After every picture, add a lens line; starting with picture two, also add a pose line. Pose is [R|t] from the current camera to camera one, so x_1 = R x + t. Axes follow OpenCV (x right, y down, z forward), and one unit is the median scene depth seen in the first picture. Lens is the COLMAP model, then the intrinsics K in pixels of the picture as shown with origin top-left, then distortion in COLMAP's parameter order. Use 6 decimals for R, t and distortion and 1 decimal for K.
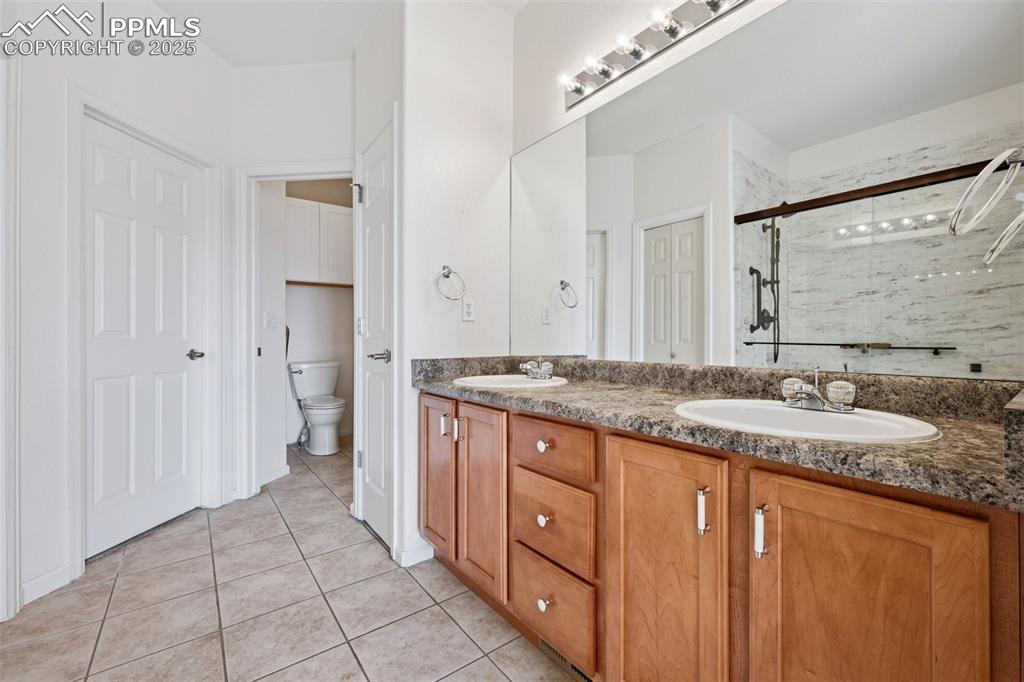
lens RADIAL K [[426.4, 0, 516.3], [0, 426.4, 338.2], [0, 0, 1]] dist [-0.002333, -0.001503]
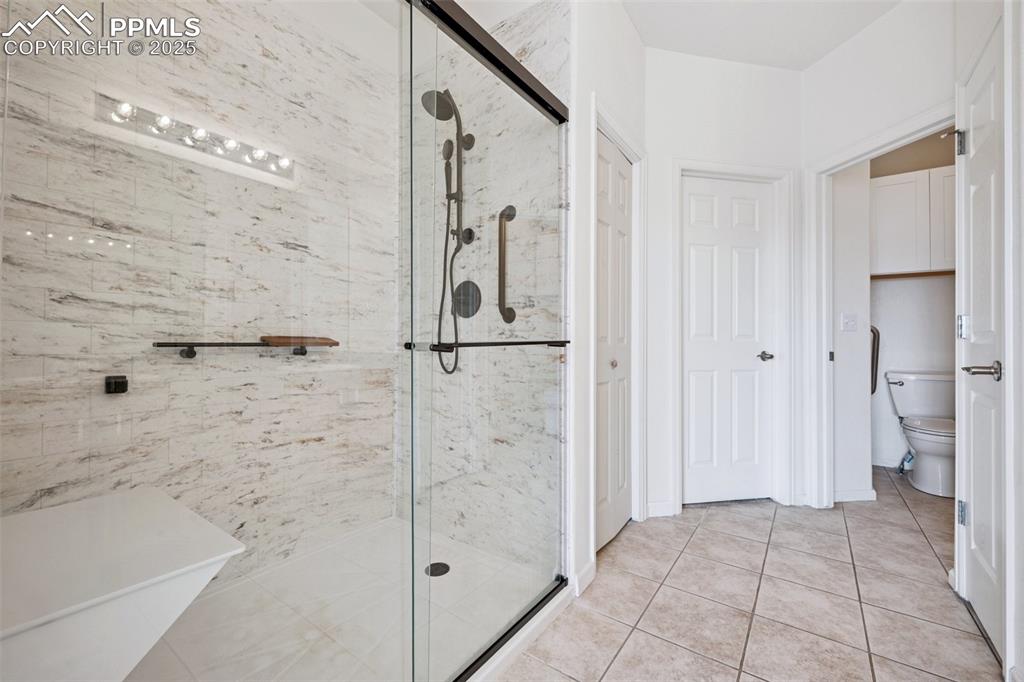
lens RADIAL K [[426.4, 0, 513.4], [0, 426.4, 337.7], [0, 0, 1]] dist [-0.002333, -0.001503]
pose [[0.272043, 0.003164, -0.962280, 0.105288], [-0.010116, 0.999949, 0.000428, -0.002234], [0.962232, 0.009618, 0.272061, 0.075808]]
